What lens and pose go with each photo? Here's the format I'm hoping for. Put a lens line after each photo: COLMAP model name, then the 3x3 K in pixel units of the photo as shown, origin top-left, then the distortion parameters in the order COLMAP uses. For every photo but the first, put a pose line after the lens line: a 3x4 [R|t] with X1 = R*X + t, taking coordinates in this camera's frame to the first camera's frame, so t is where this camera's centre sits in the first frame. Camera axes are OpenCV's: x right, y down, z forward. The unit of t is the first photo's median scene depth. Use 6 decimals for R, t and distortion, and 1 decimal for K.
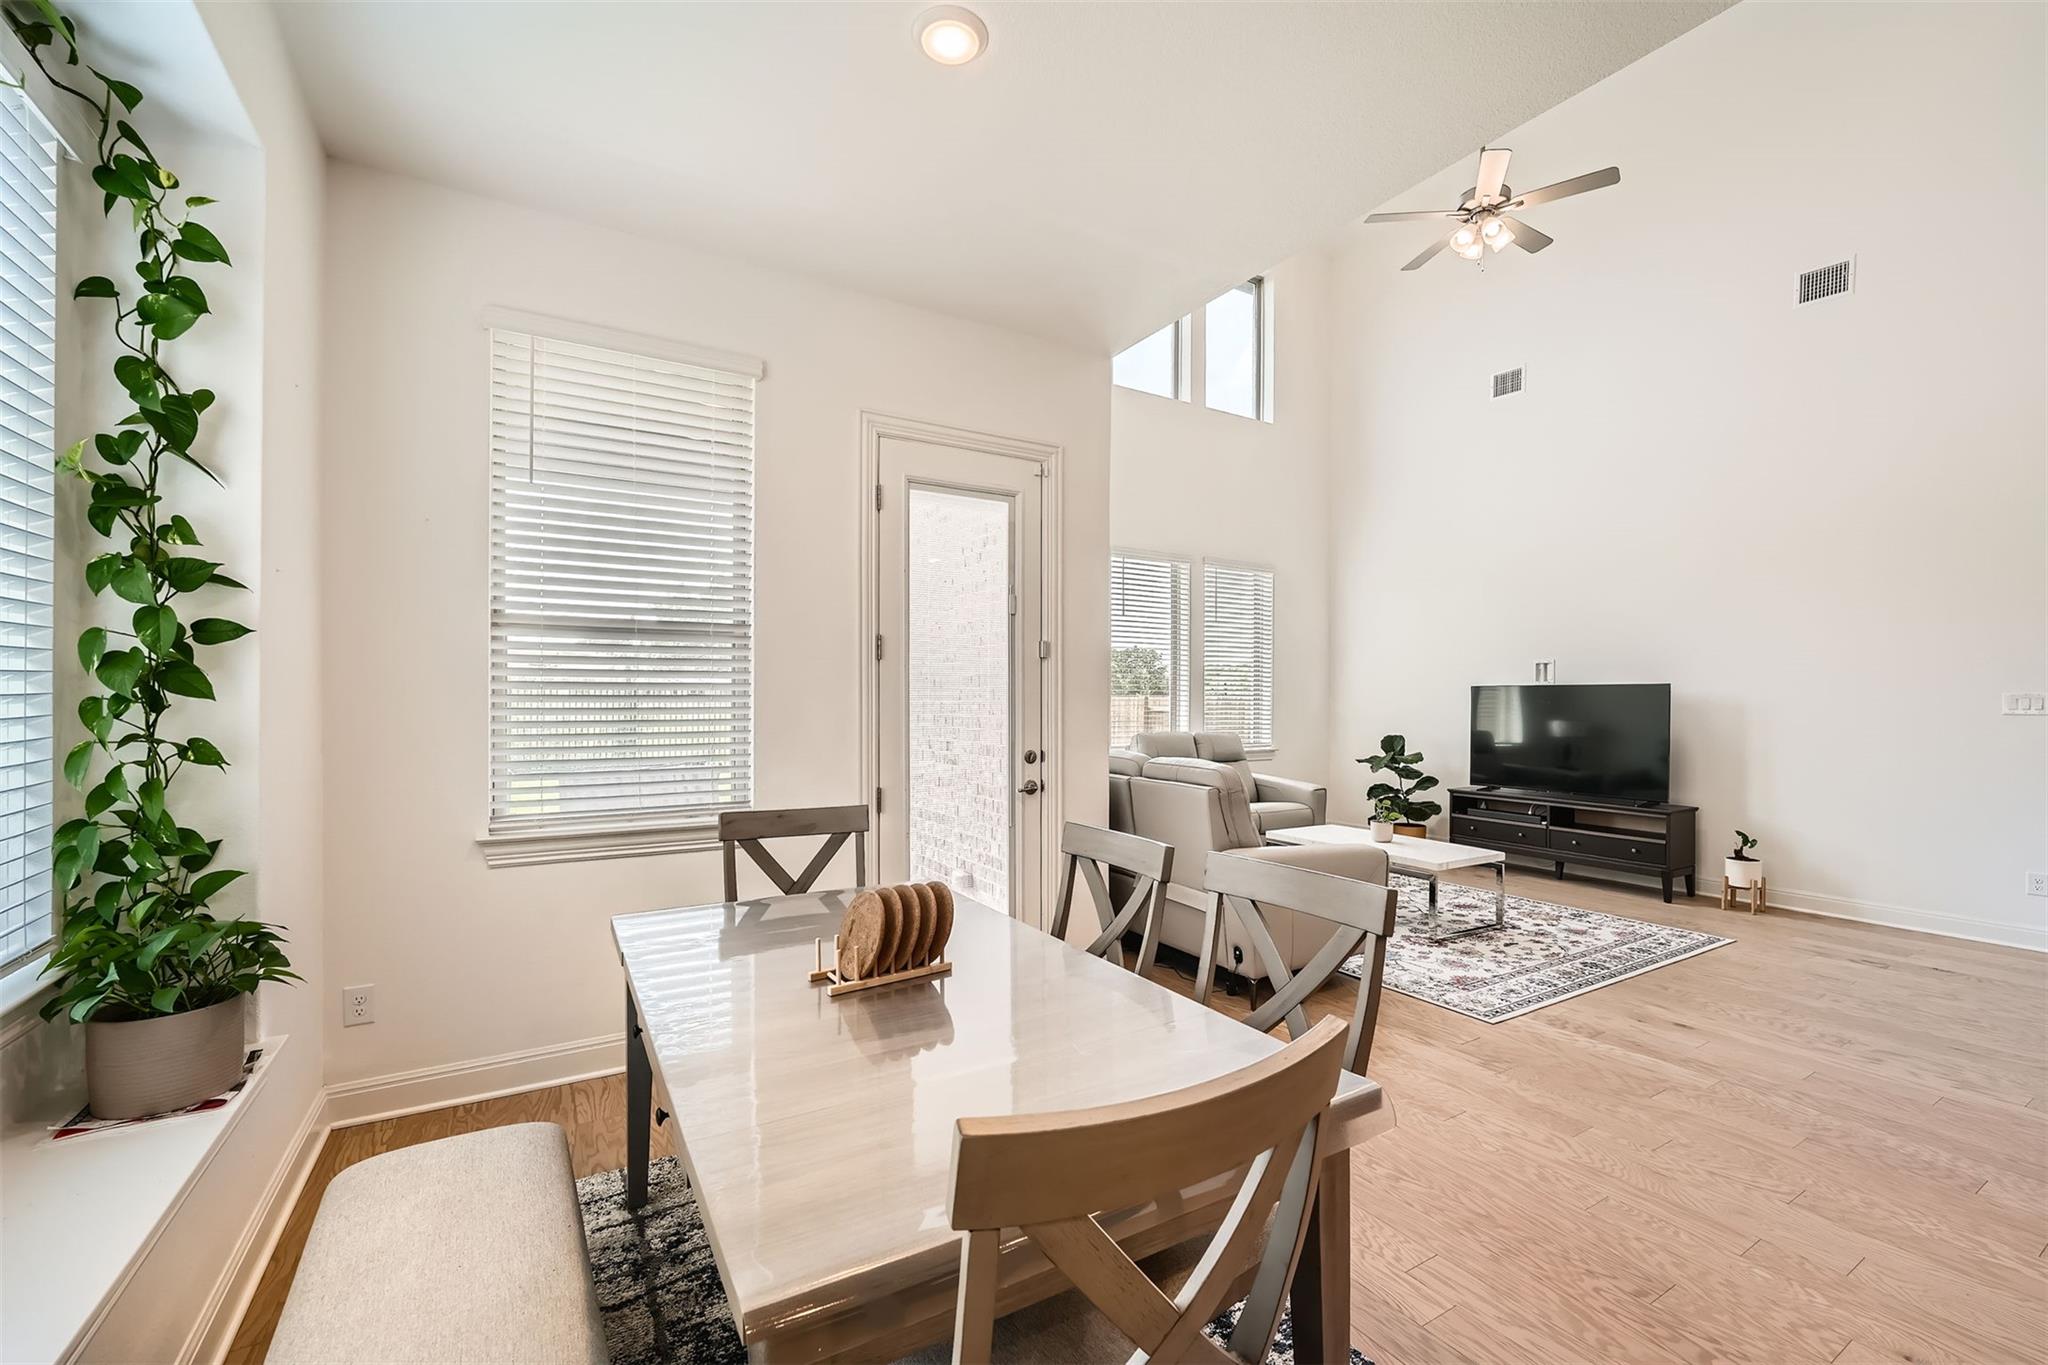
lens RADIAL K [[834.2, 0, 1033.5], [0, 834.2, 695.6], [0, 0, 1]] dist [-0.008916, 0.000304]
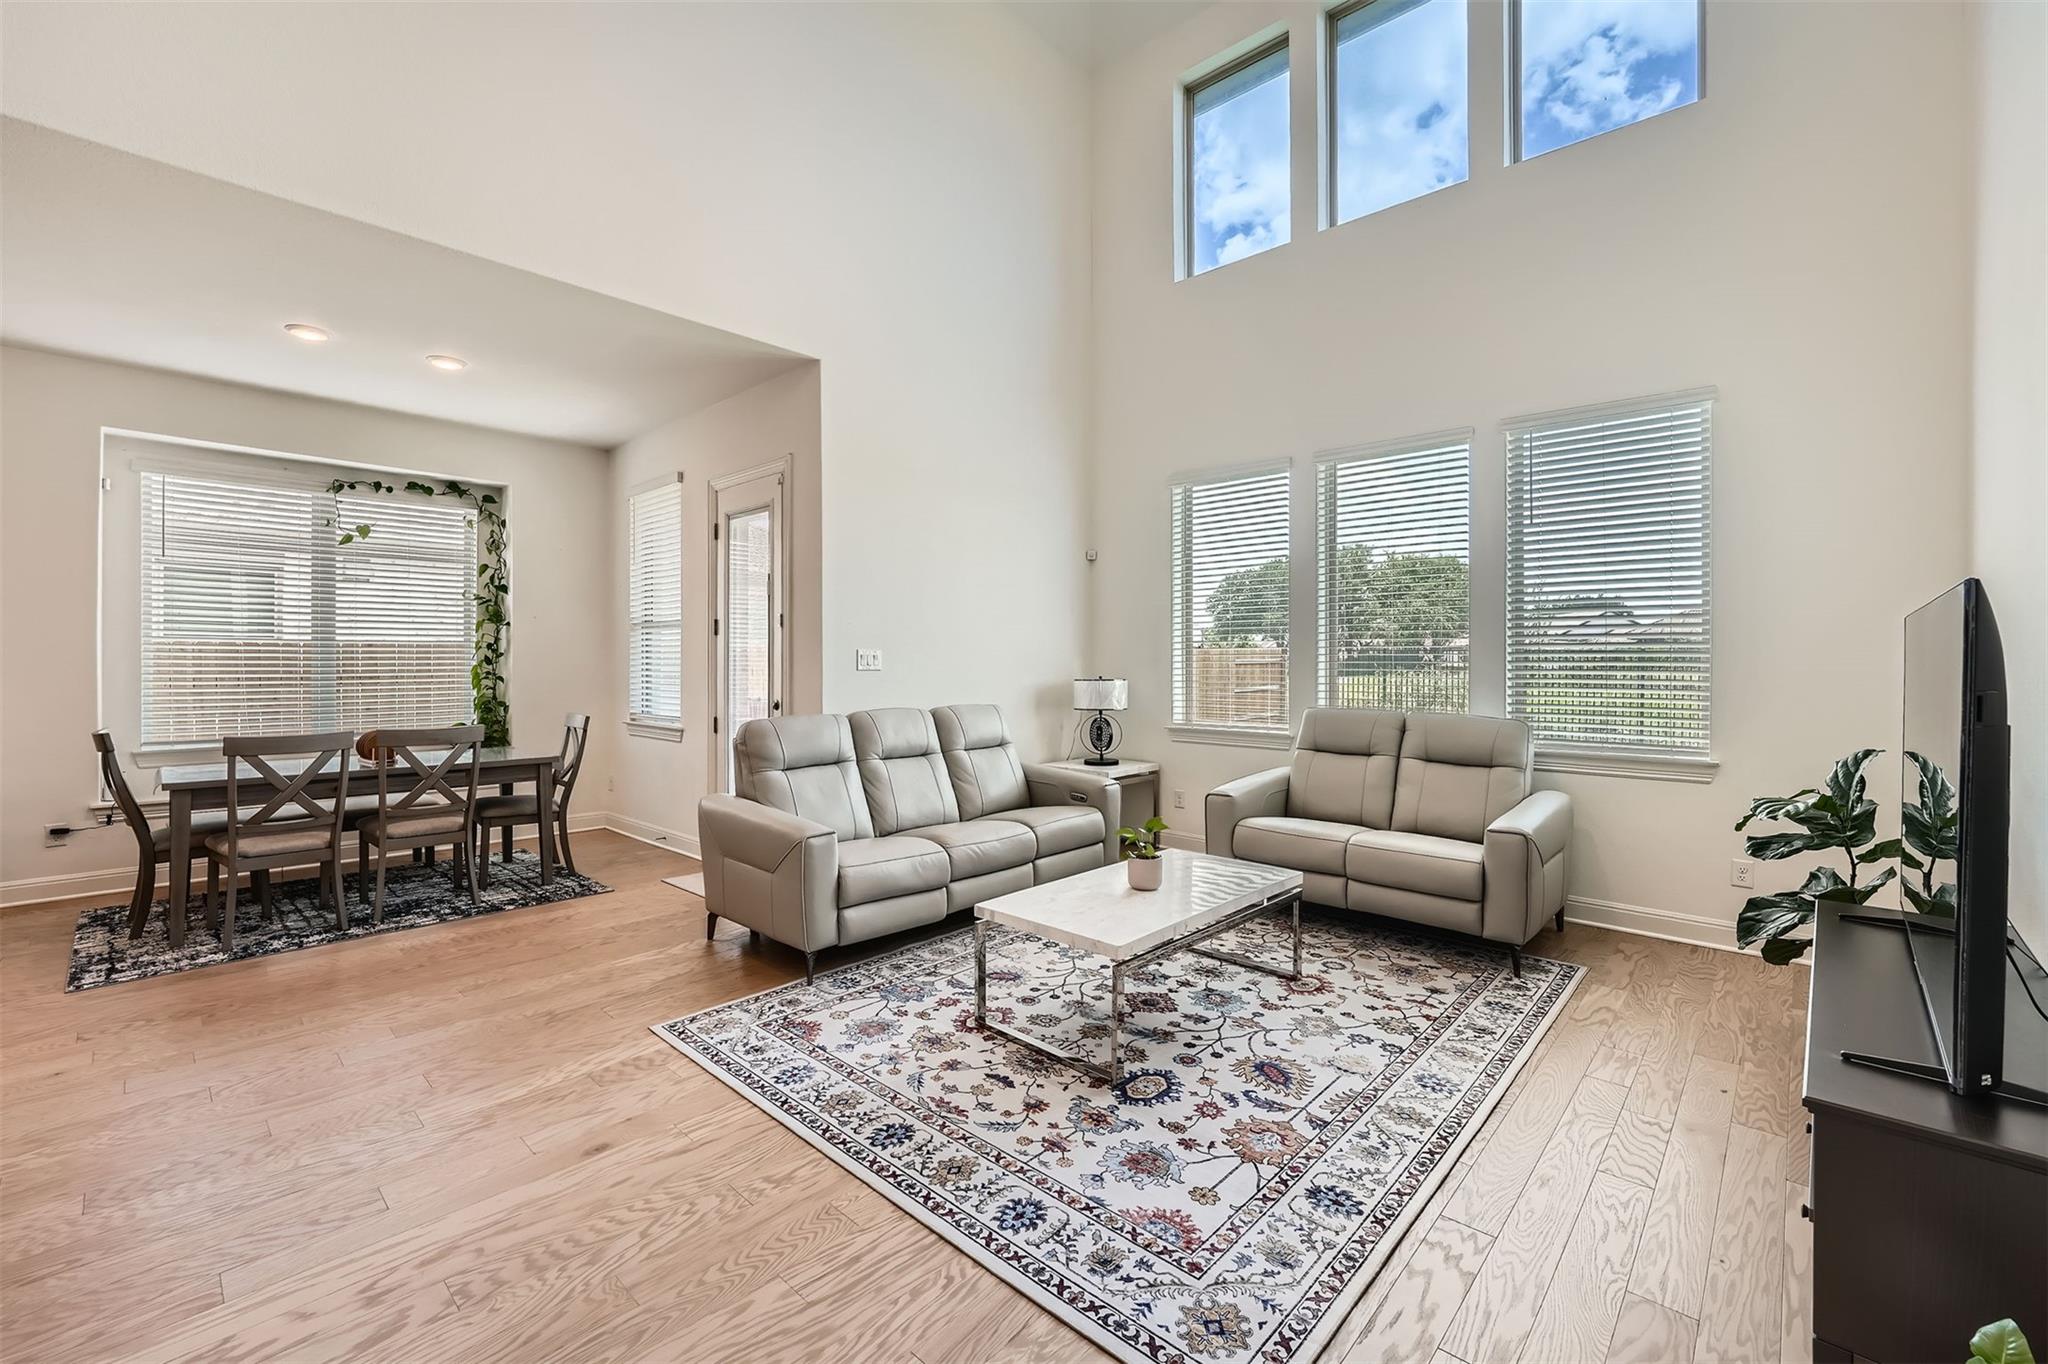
lens RADIAL K [[834.2, 0, 1024.2], [0, 834.2, 665.7], [0, 0, 1]] dist [-0.008916, 0.000304]
pose [[0.282541, 0.000355, -0.959255, 1.319264], [0.004625, 0.999988, 0.001732, 0.012617], [0.959244, -0.004926, 0.282536, 0.994317]]
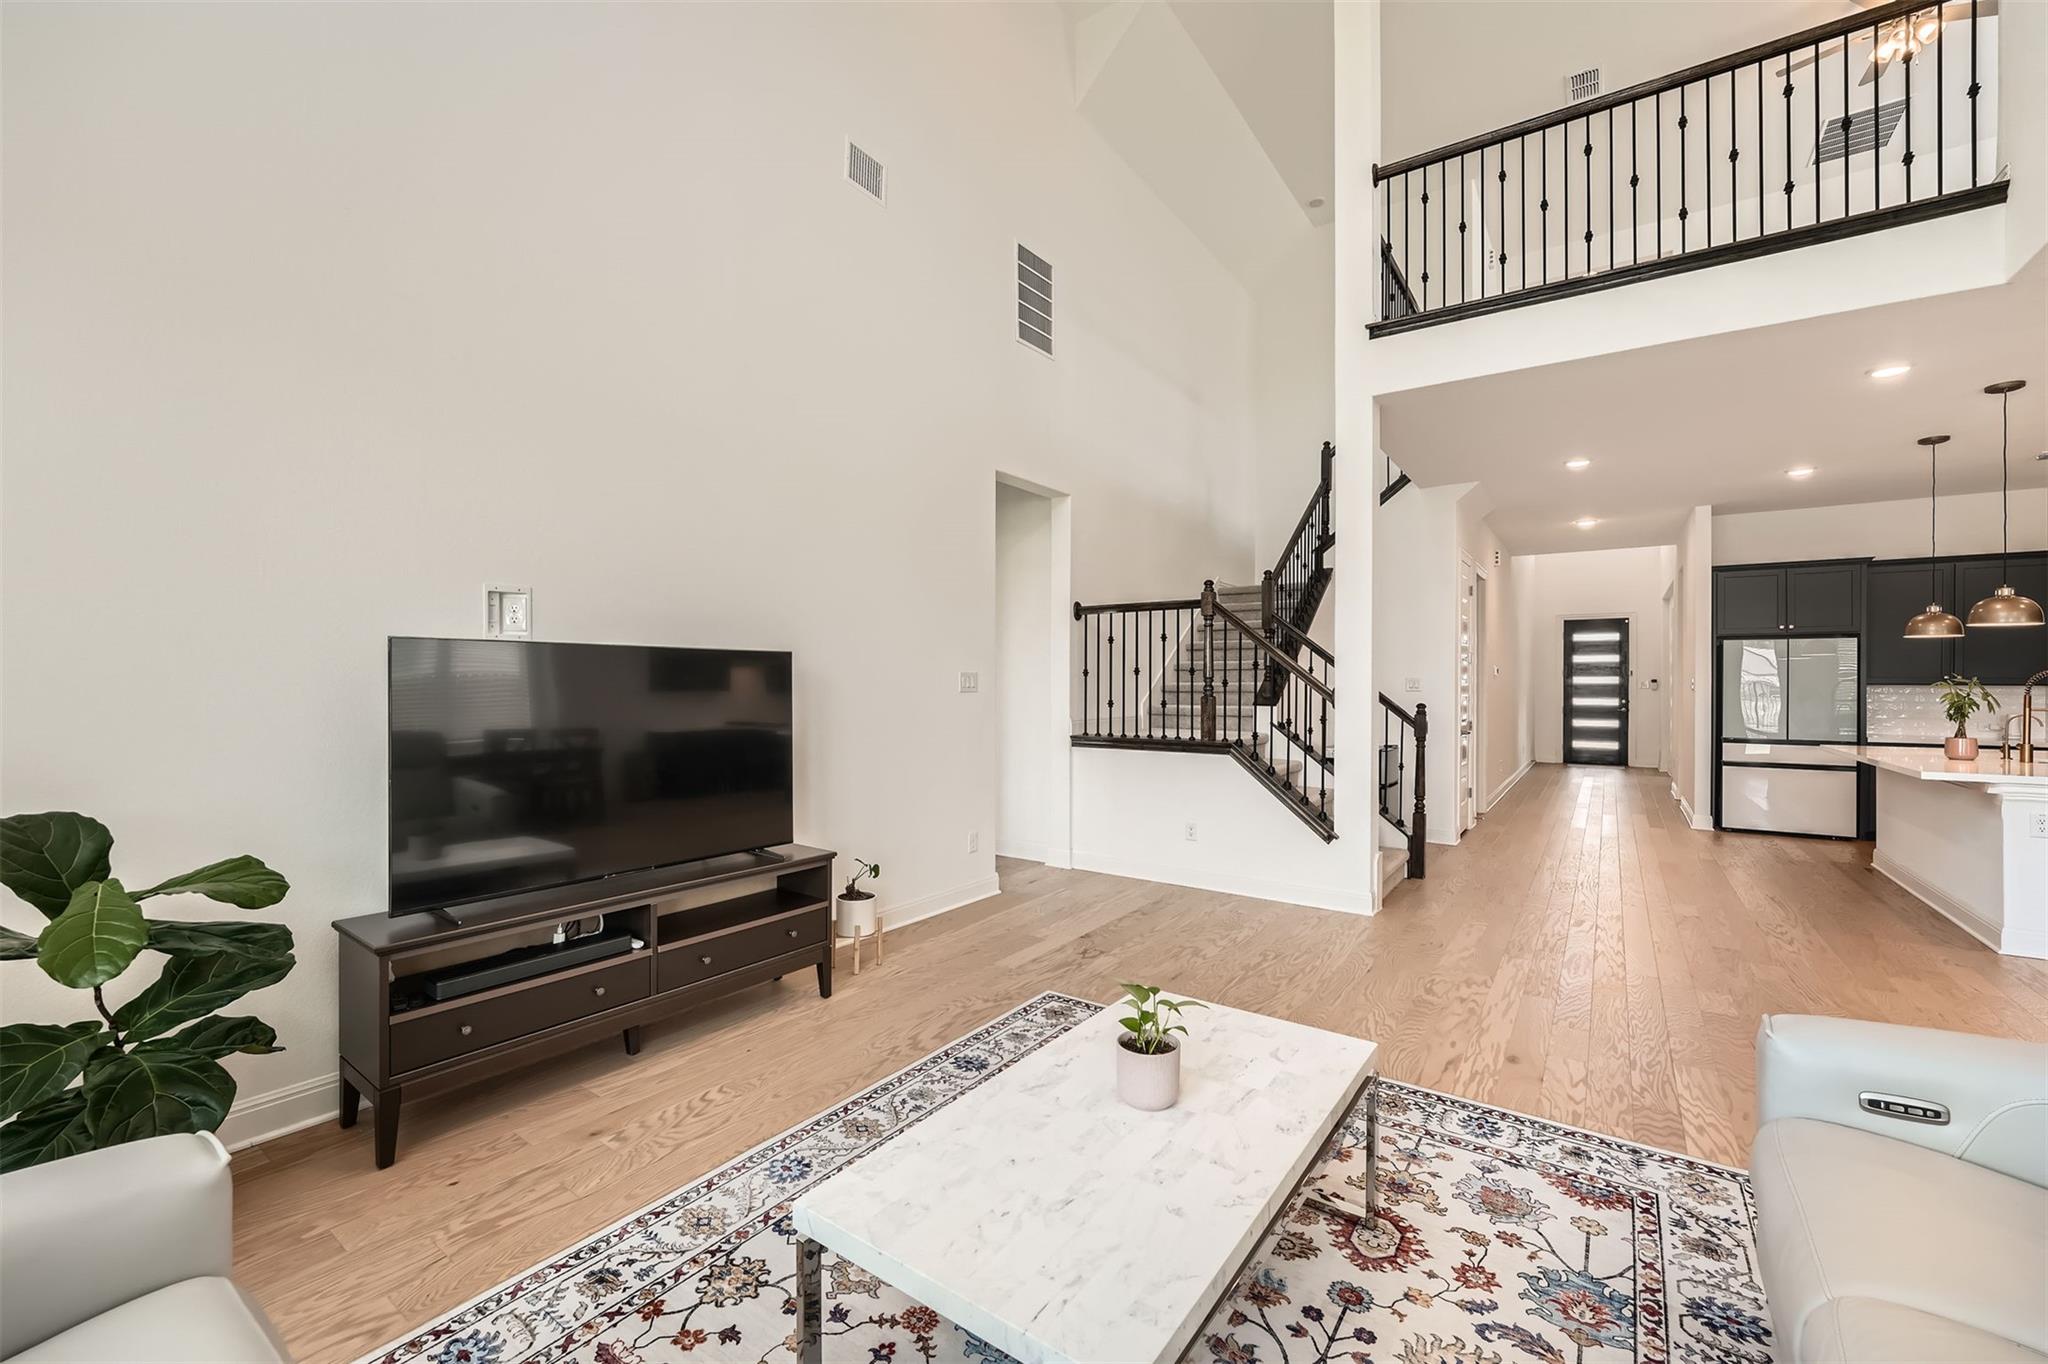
lens RADIAL K [[834.2, 0, 1022.3], [0, 834.2, 682.3], [0, 0, 1]] dist [-0.008916, 0.000304]
pose [[-0.405760, -0.007010, 0.913953, 0.176611], [-0.011373, 0.999932, 0.002620, 0.006735], [-0.913909, -0.009331, -0.405812, 1.589653]]
